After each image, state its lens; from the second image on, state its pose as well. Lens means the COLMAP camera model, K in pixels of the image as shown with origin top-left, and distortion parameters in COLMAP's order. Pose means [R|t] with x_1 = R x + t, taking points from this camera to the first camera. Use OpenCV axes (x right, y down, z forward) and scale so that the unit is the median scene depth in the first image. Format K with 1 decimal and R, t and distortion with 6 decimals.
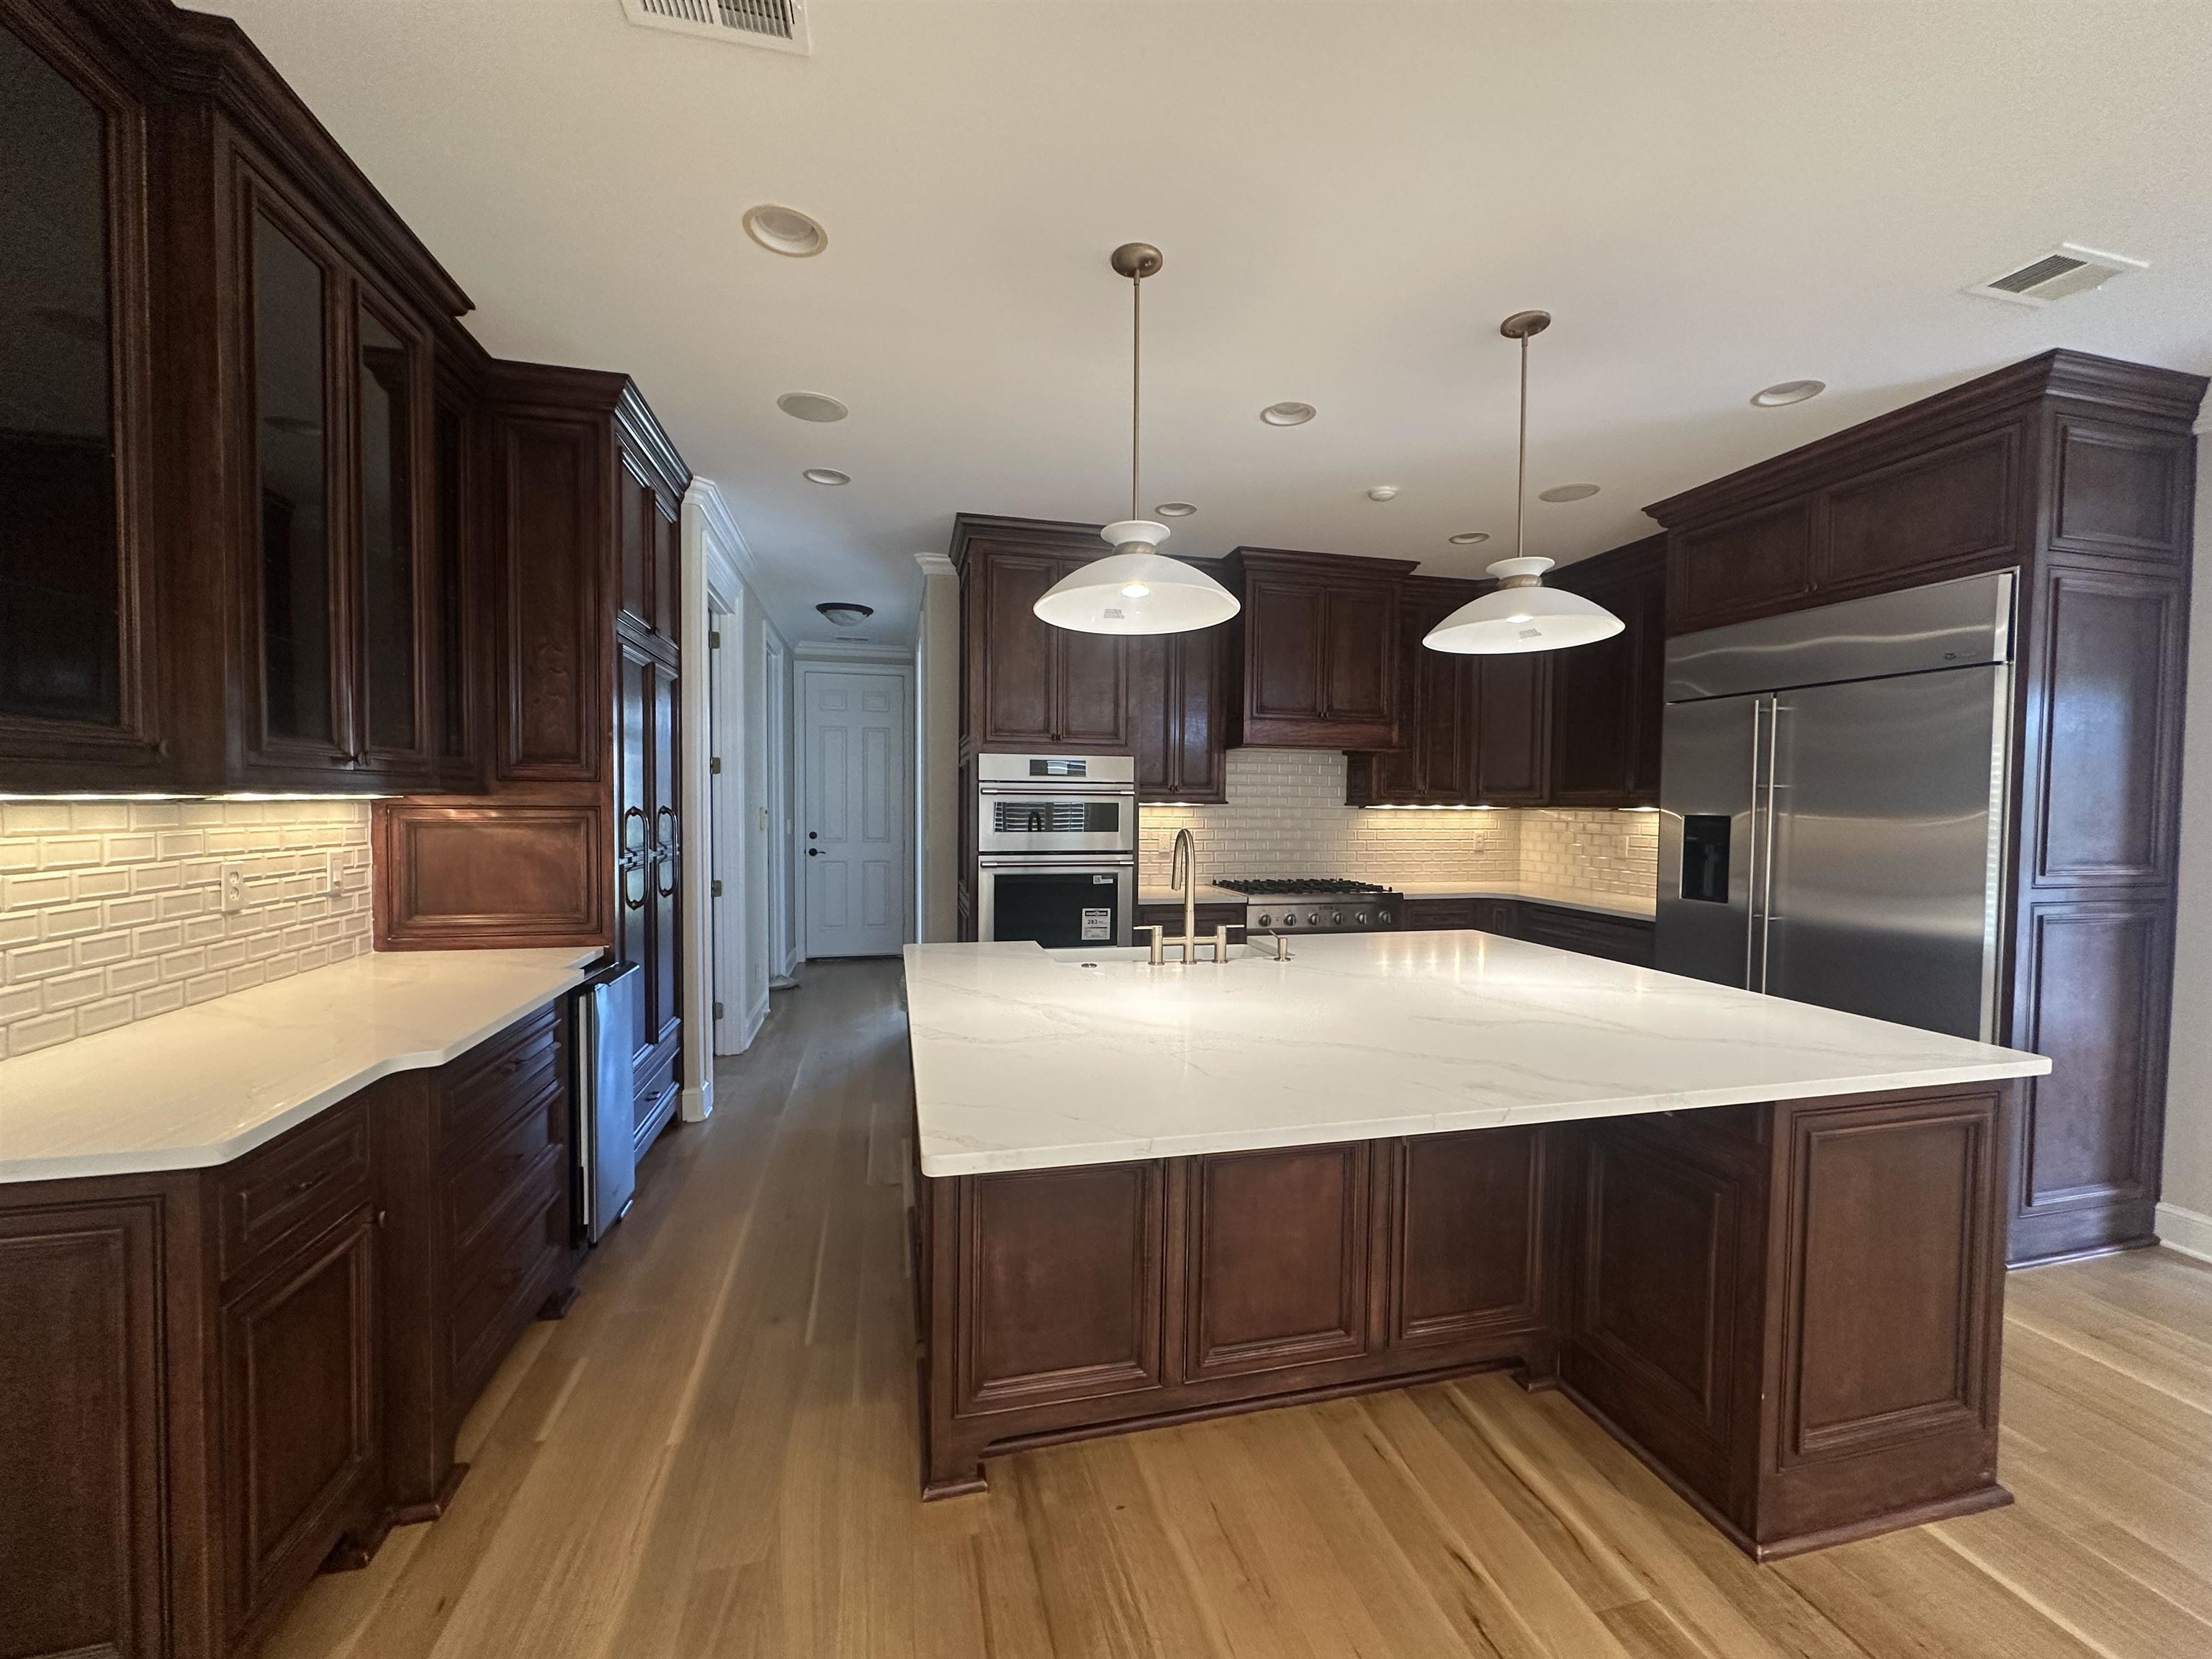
lens RADIAL K [[882.6, 0, 1107.8], [0, 882.6, 831.0], [0, 0, 1]] dist [-0.002347, -0.000524]
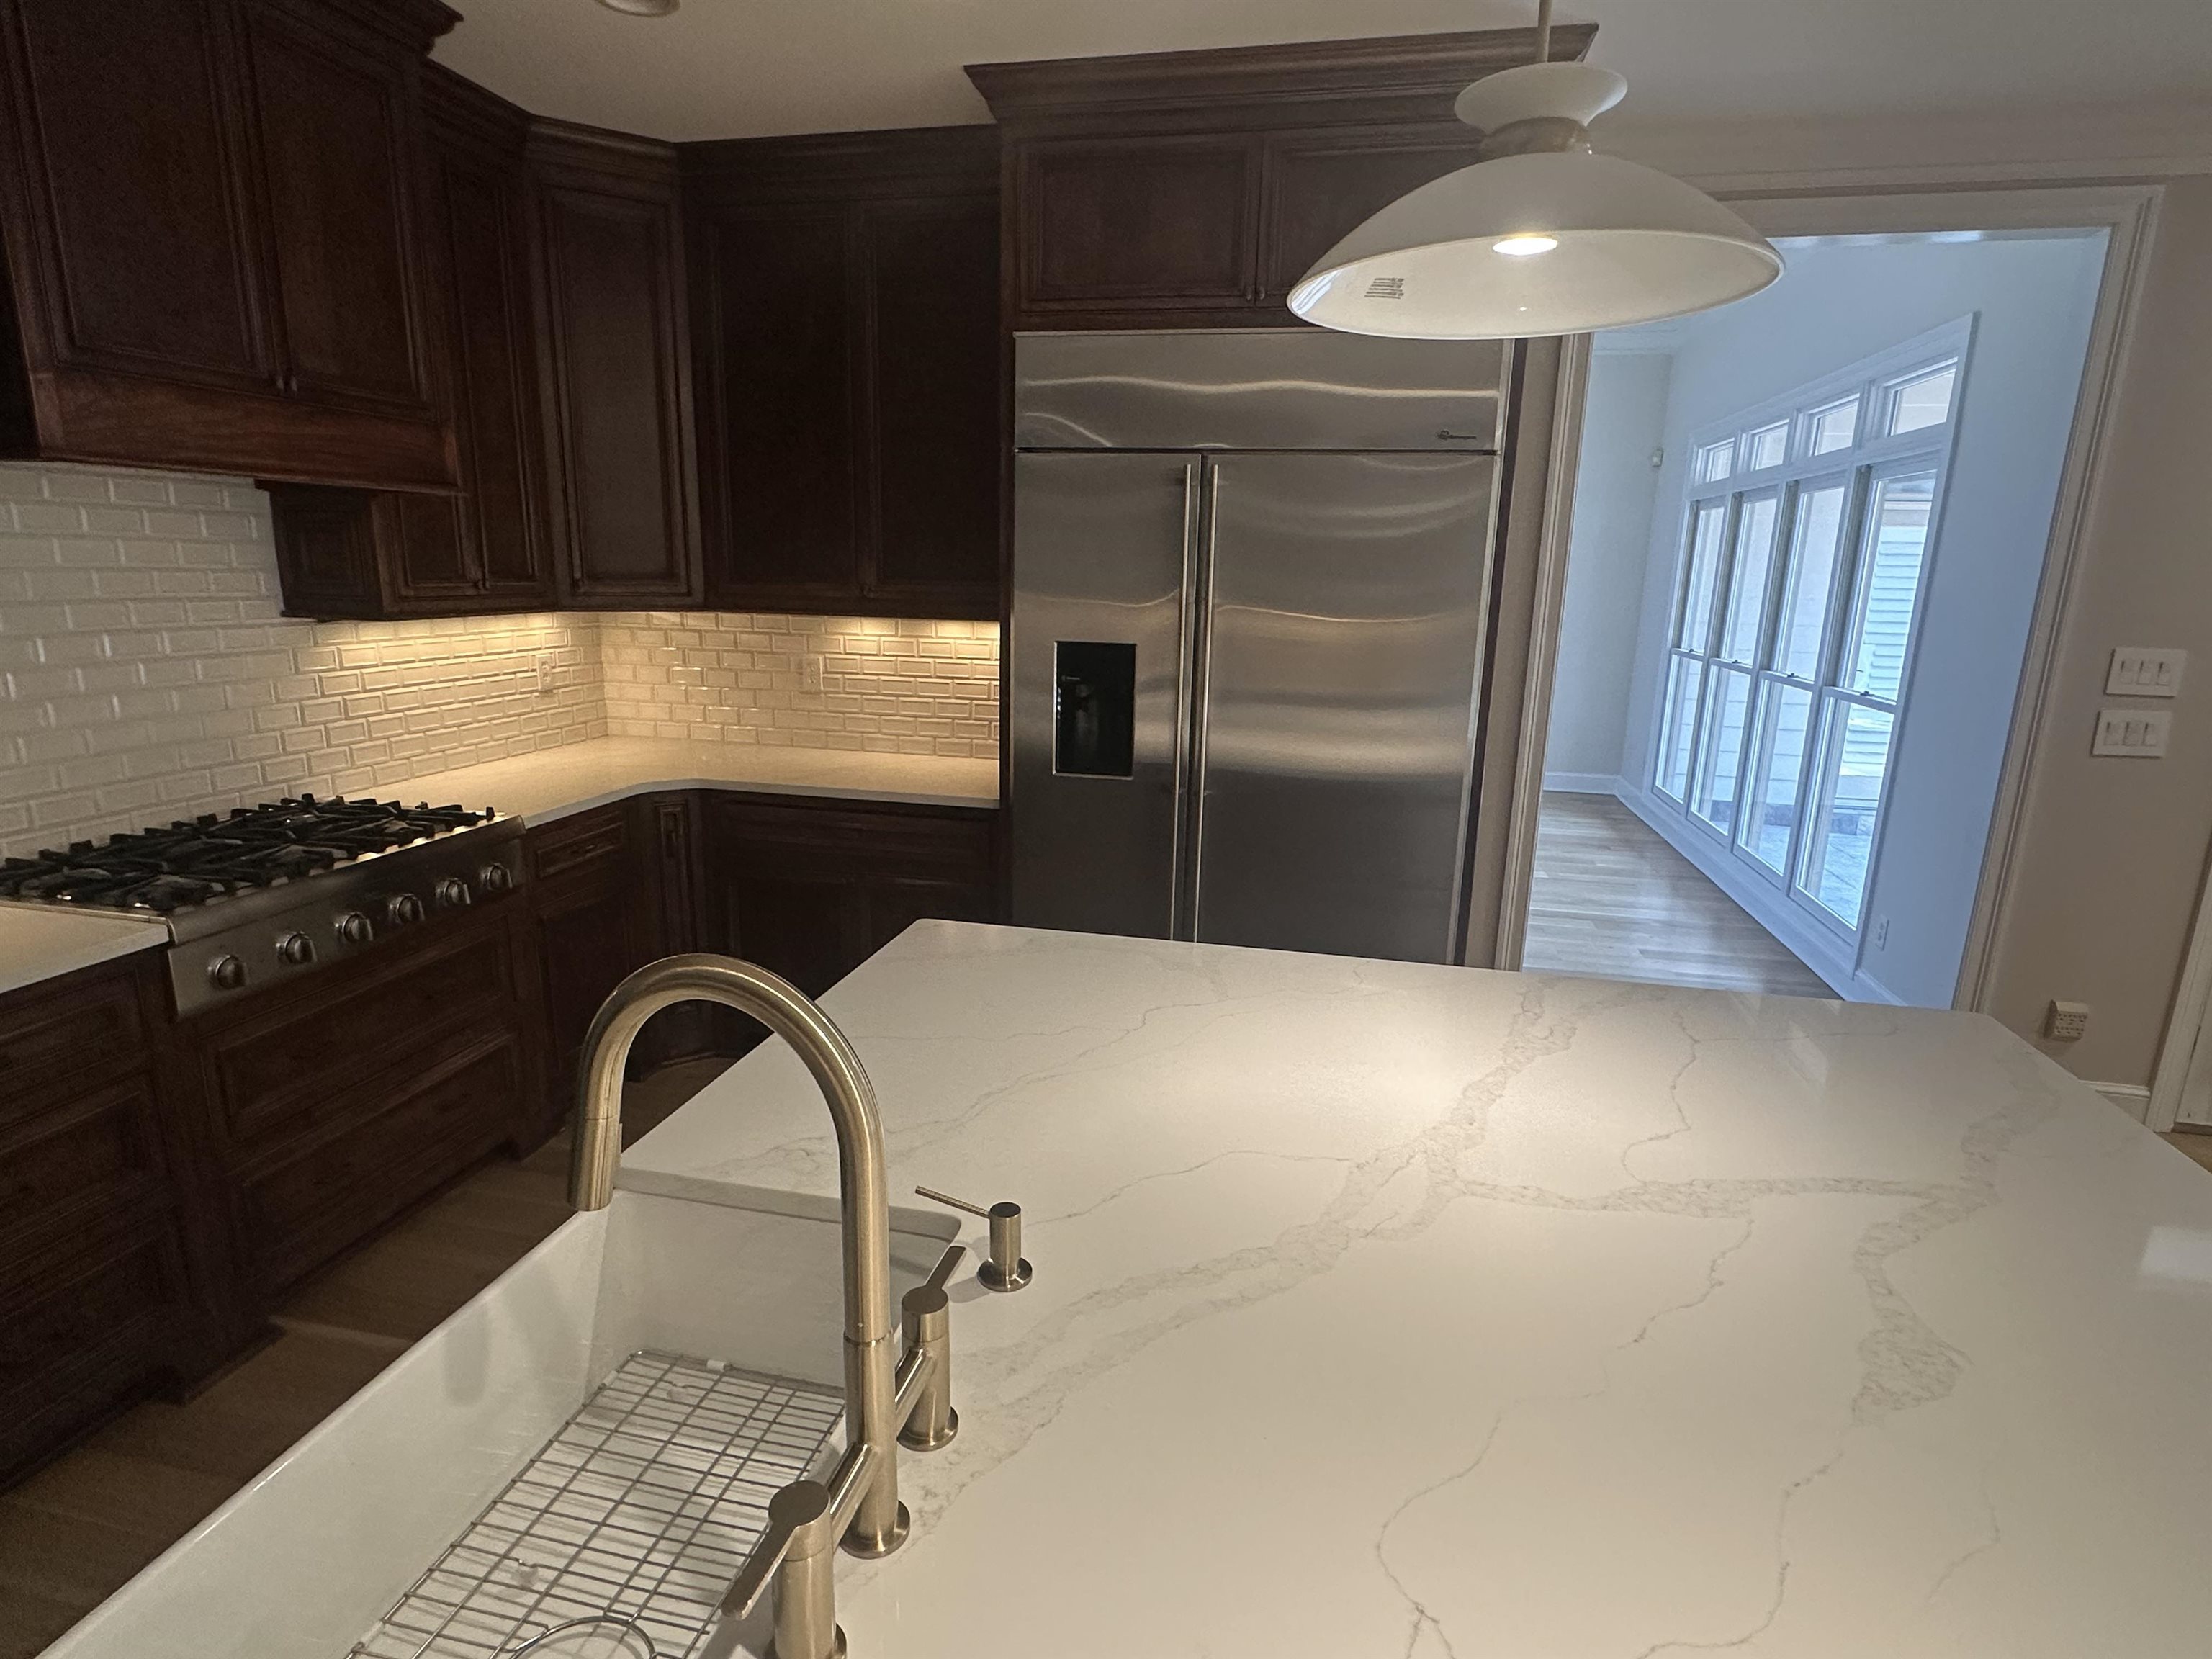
lens RADIAL K [[1163.3, 0, 1102.0], [0, 1163.3, 845.6], [0, 0, 1]] dist [0.000652, -0.000600]
pose [[0.446234, -0.212401, 0.869345, -0.057489], [0.009761, 0.972524, 0.232599, -0.049856], [-0.894863, -0.095308, 0.436047, 0.427863]]
